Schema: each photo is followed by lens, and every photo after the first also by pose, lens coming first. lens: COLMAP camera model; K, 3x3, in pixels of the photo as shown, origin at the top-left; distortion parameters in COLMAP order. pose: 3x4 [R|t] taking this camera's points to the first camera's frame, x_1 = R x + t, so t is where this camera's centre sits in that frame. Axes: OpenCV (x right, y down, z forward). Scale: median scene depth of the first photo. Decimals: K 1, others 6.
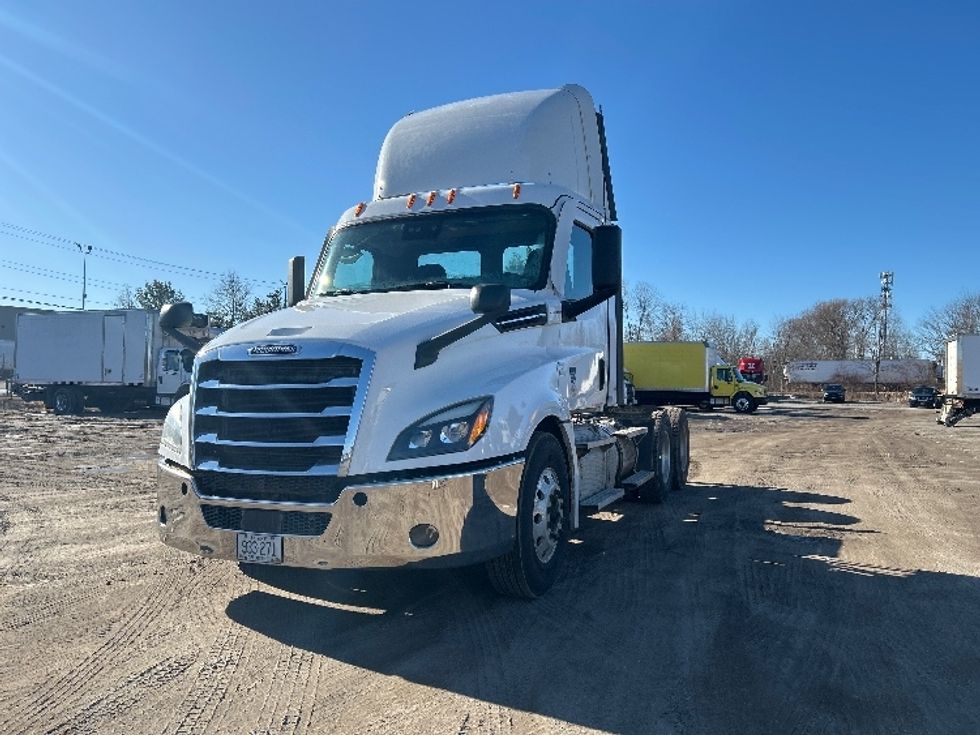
lens RADIAL K [[748.8, 0, 488.1], [0, 748.8, 350.7], [0, 0, 1]] dist [0.076832, -0.133702]
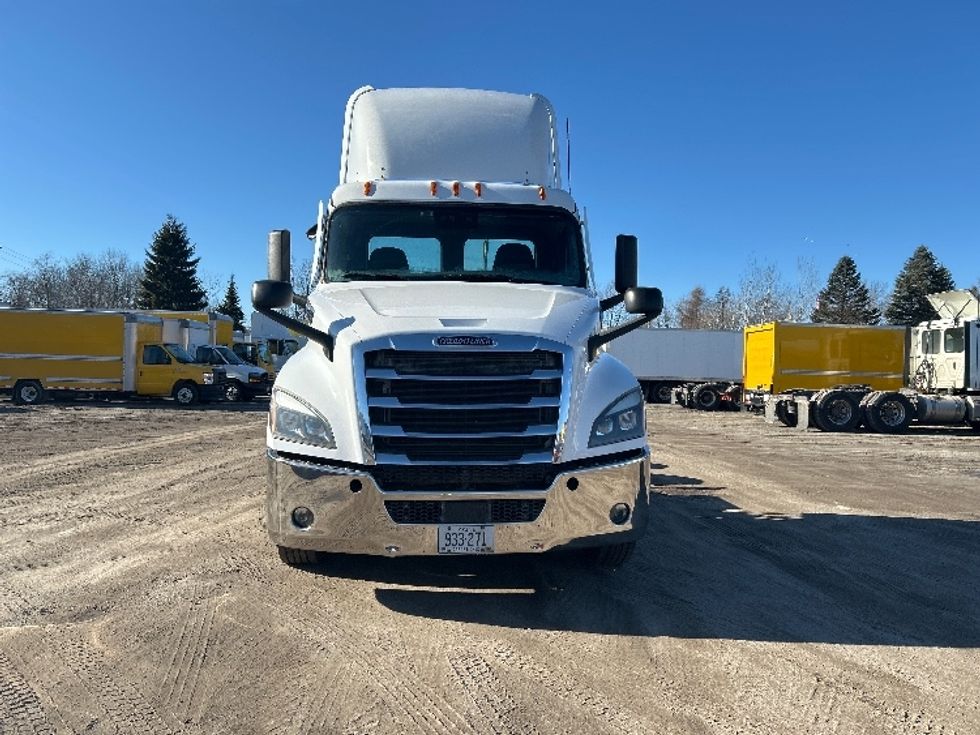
lens RADIAL K [[748.8, 0, 488.1], [0, 748.8, 350.7], [0, 0, 1]] dist [0.076832, -0.133702]
pose [[0.884365, 0.018688, 0.466421, -0.718895], [-0.031729, 0.999294, 0.020123, -0.009335], [-0.465716, -0.032595, 0.884334, 0.108454]]
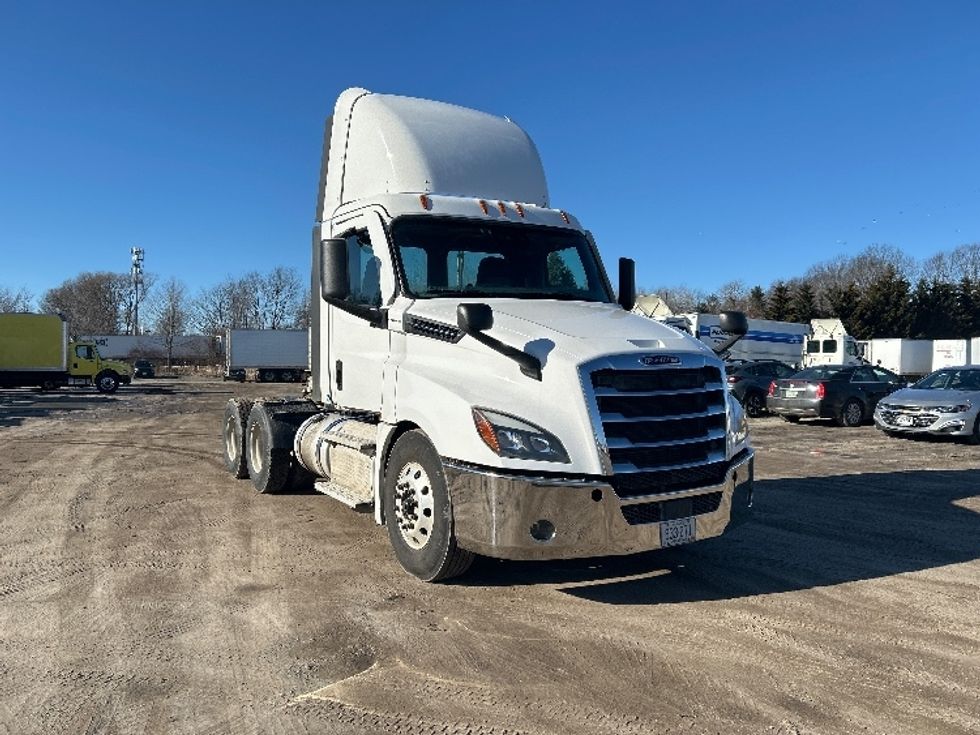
lens RADIAL K [[748.8, 0, 488.1], [0, 748.8, 350.7], [0, 0, 1]] dist [0.076832, -0.133702]
pose [[0.573575, 0.000627, 0.819153, -1.368335], [-0.030363, 0.999329, 0.020495, -0.031266], [-0.818590, -0.036627, 0.573209, 0.563110]]
